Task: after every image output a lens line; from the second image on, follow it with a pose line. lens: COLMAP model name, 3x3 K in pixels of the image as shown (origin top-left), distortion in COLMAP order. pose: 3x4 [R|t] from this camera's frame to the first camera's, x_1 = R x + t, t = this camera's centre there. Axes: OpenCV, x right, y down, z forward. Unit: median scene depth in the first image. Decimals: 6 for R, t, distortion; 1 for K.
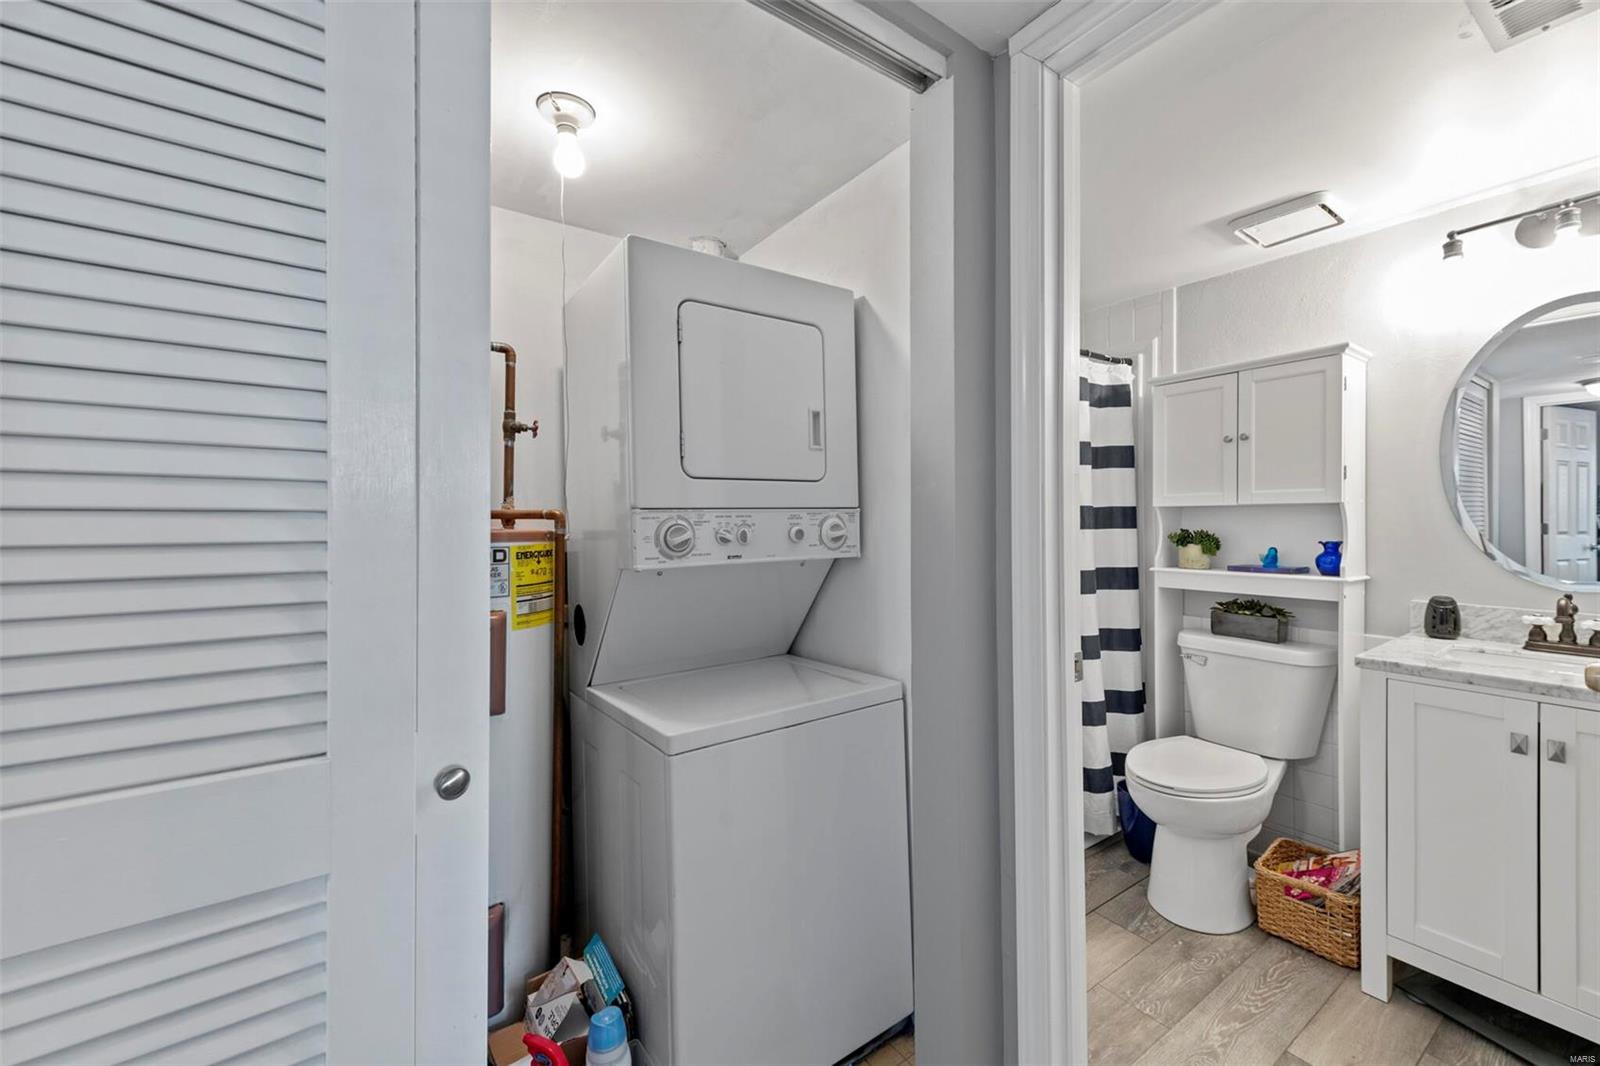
lens RADIAL K [[636.7, 0, 805.2], [0, 636.7, 524.5], [0, 0, 1]] dist [0.017997, -0.005271]
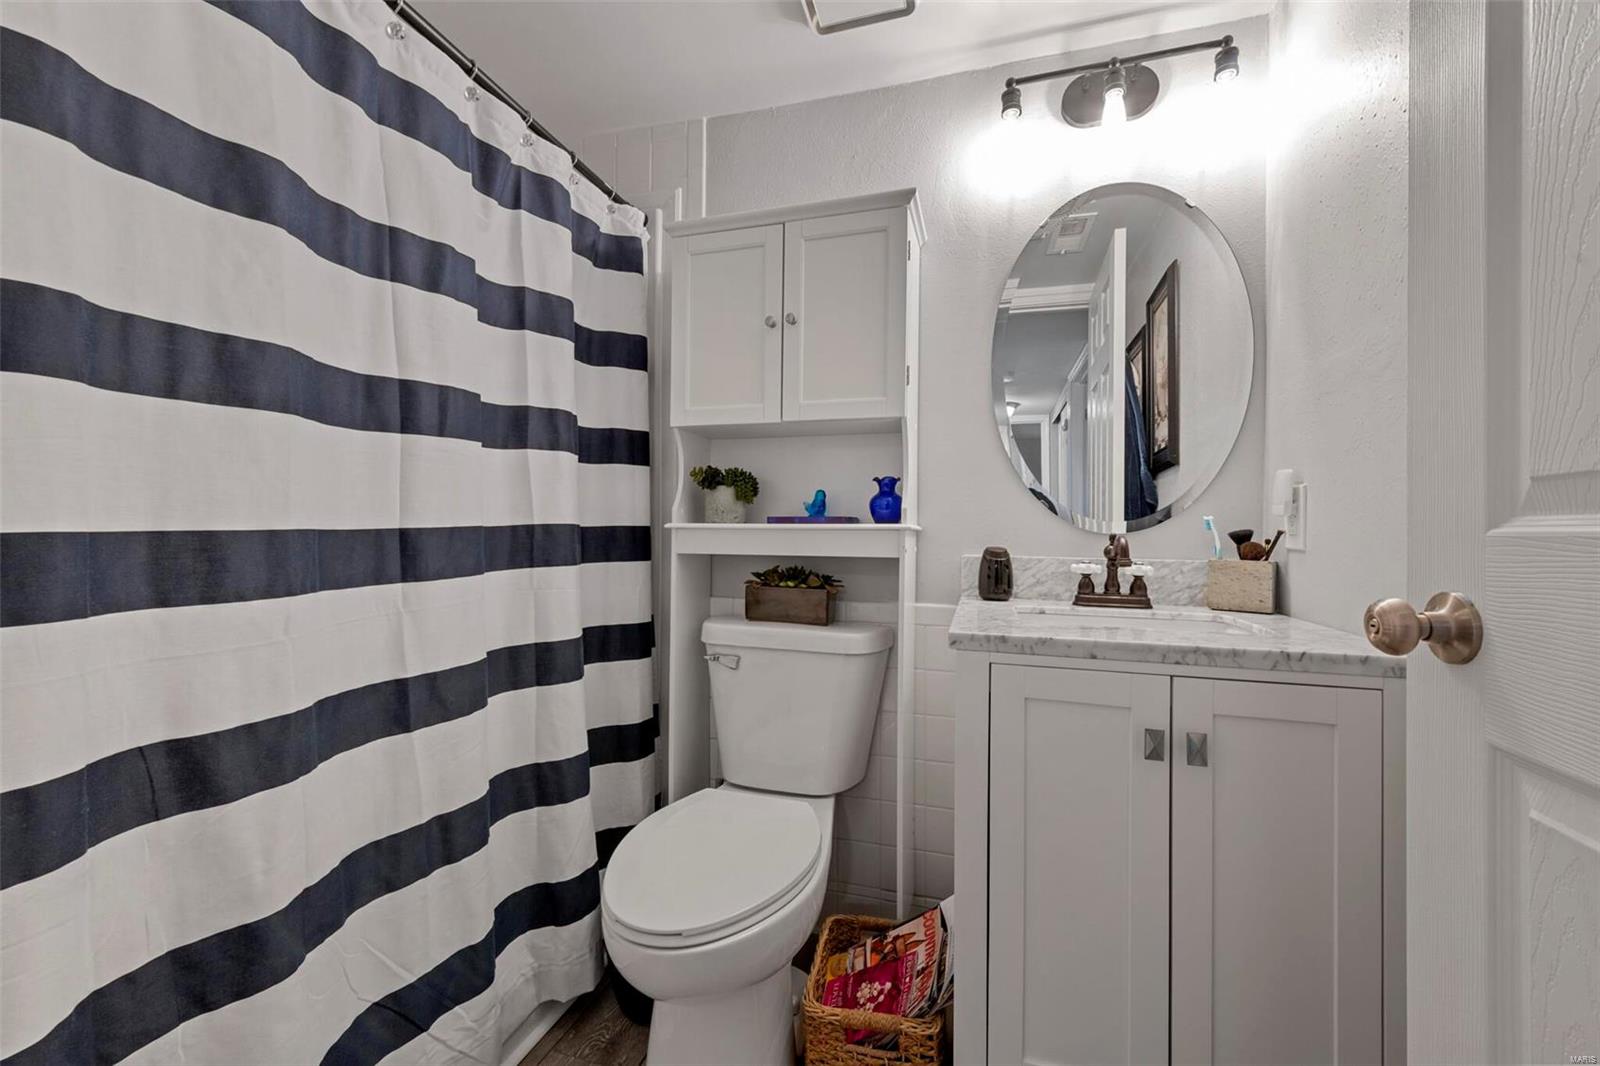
lens RADIAL K [[636.7, 0, 805.2], [0, 636.7, 524.5], [0, 0, 1]] dist [0.017997, -0.005271]
pose [[0.780885, 0.021228, 0.624314, 0.278972], [-0.009699, 0.999714, -0.021862, 0.089167], [-0.624599, 0.011016, 0.780868, 0.463776]]
